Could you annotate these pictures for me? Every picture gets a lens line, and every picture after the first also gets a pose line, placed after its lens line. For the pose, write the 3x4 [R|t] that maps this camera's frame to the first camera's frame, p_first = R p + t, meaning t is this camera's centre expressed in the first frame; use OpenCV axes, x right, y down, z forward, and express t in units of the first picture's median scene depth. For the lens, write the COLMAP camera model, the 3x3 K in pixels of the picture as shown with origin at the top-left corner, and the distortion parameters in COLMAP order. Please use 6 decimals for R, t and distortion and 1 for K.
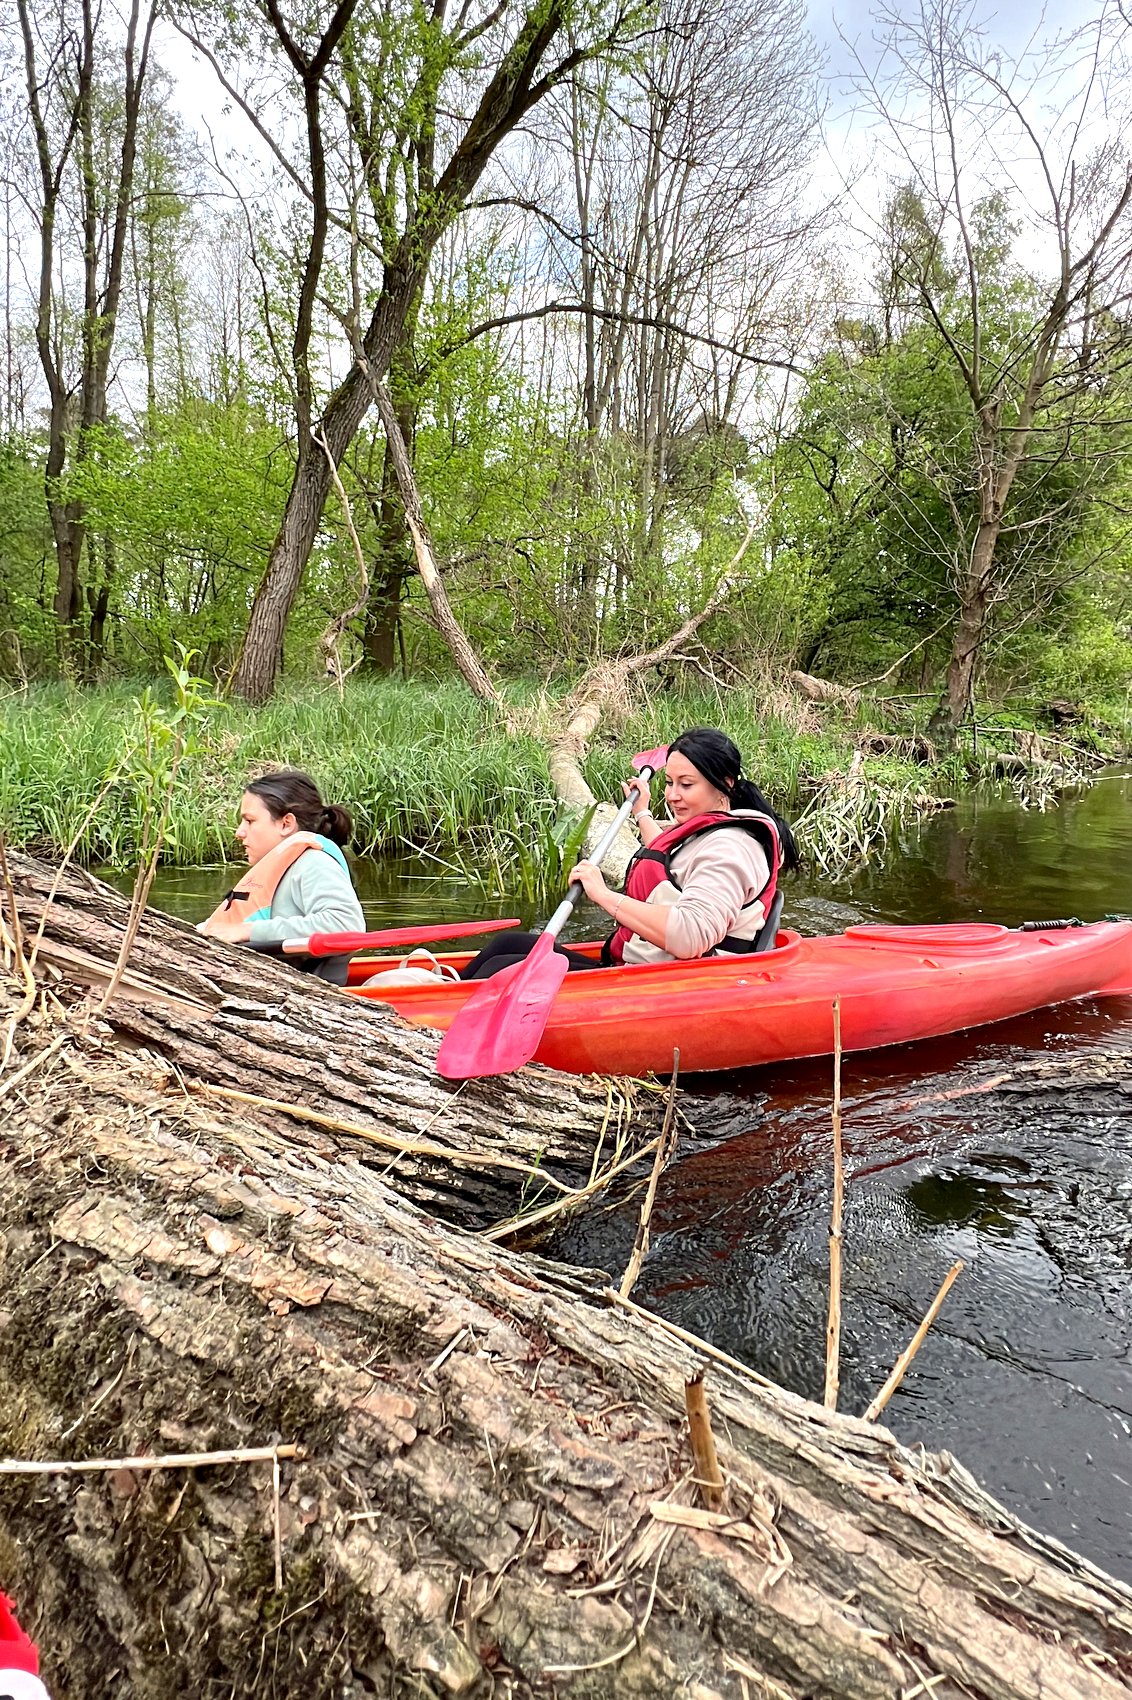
lens RADIAL K [[880.1, 0, 564.7], [0, 880.1, 775.4], [0, 0, 1]] dist [0.000241, -0.000234]
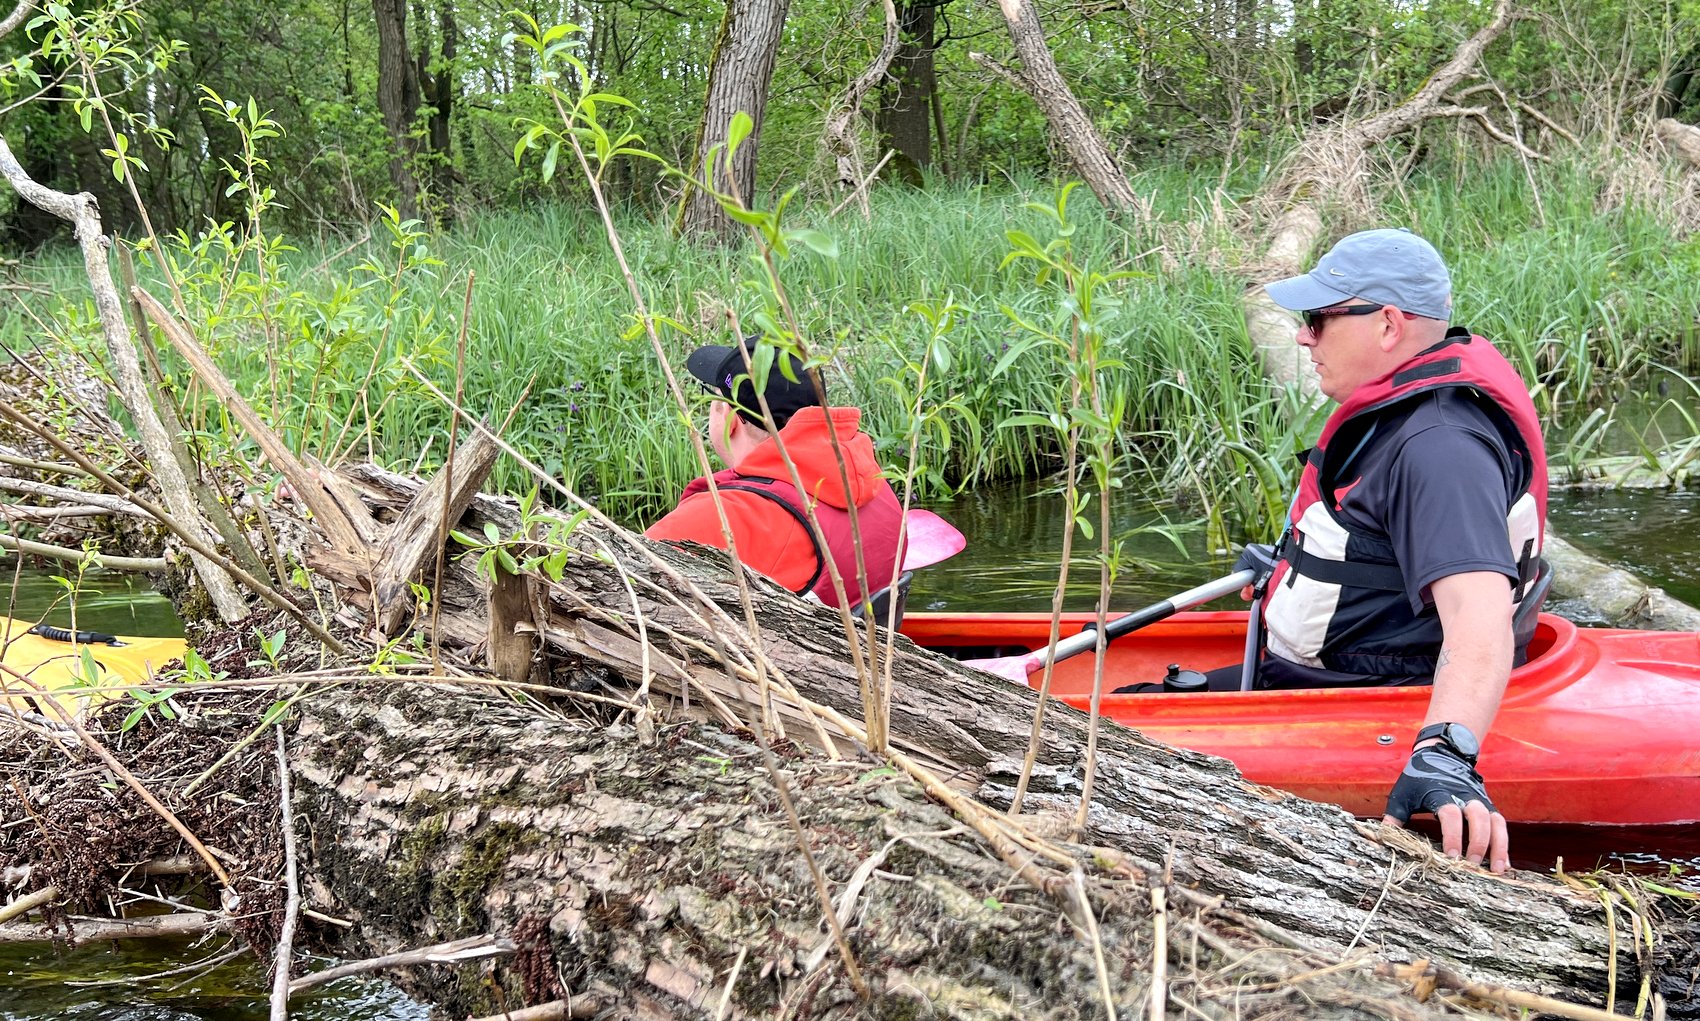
lens RADIAL K [[1465.9, 0, 989.4], [0, 1465.9, 516.8], [0, 0, 1]] dist [0.105185, -0.261455]
pose [[0.989308, -0.035769, -0.141385, -0.210854], [0.052717, 0.991613, 0.118005, -0.027832], [0.135978, -0.124197, 0.982896, 0.021758]]
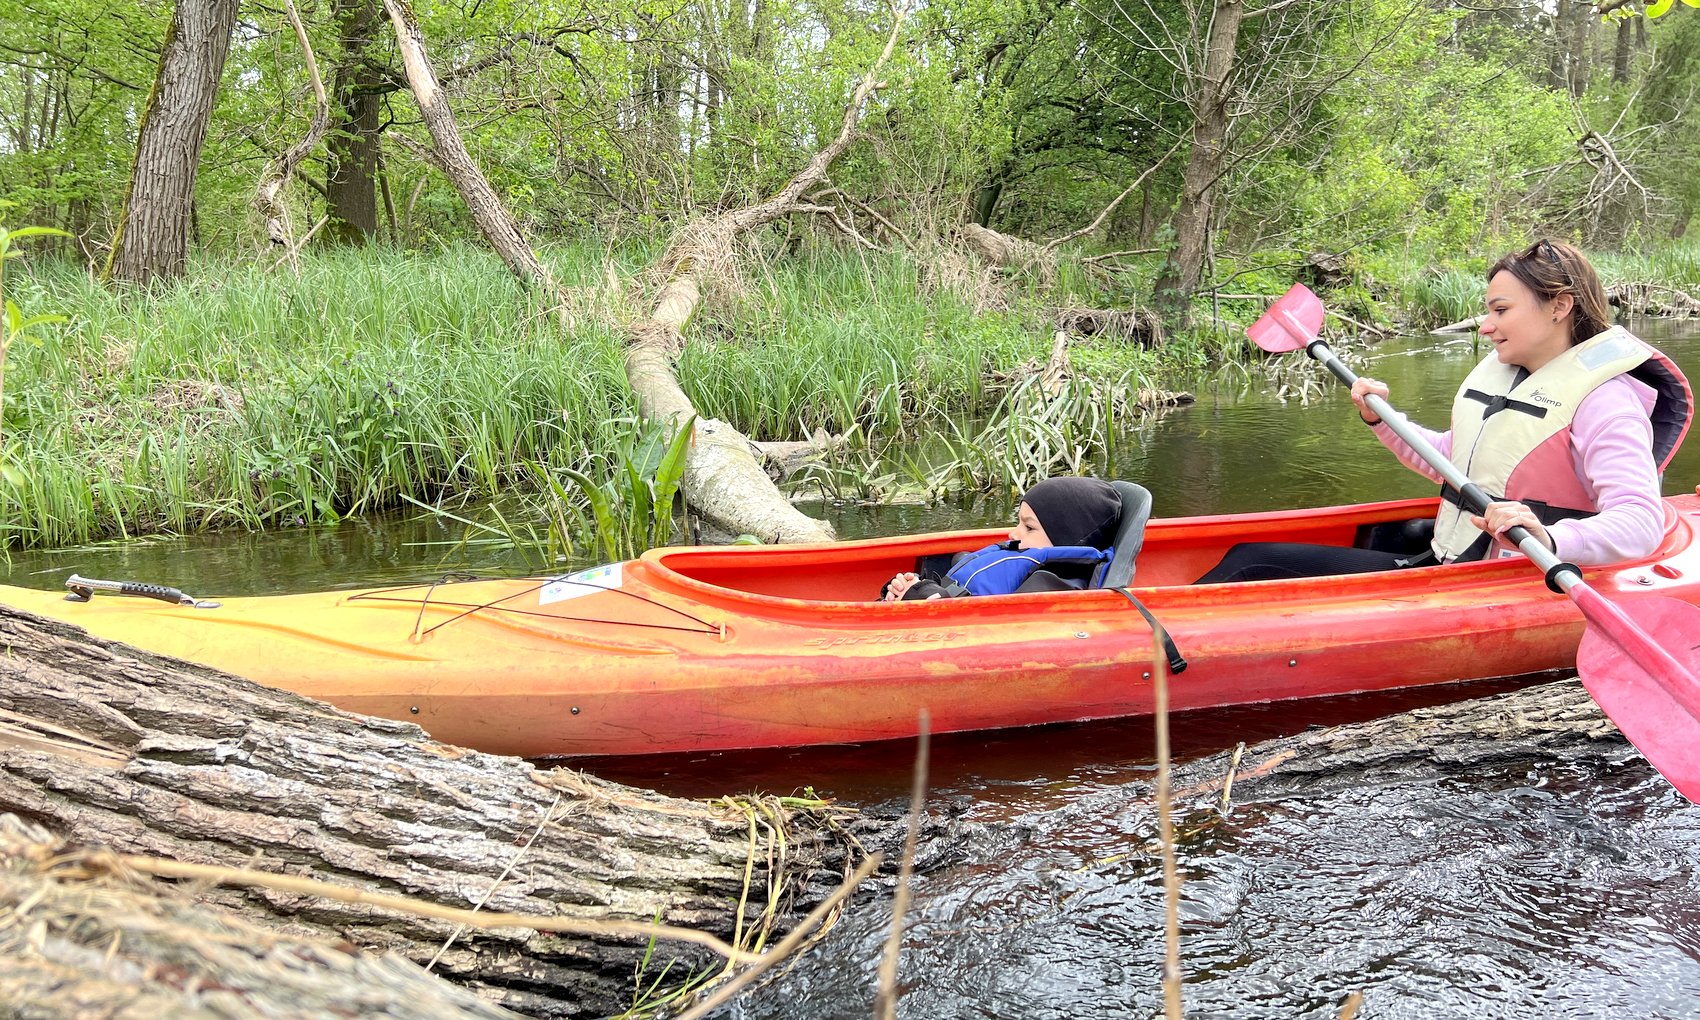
lens RADIAL K [[1253.9, 0, 830.6], [0, 1253.9, 476.9], [0, 0, 1]] dist [0.058095, -0.059433]
pose [[0.988570, -0.054378, 0.140614, -0.013505], [0.043966, 0.996128, 0.076126, 0.016741], [-0.144210, -0.069074, 0.987133, 0.032033]]
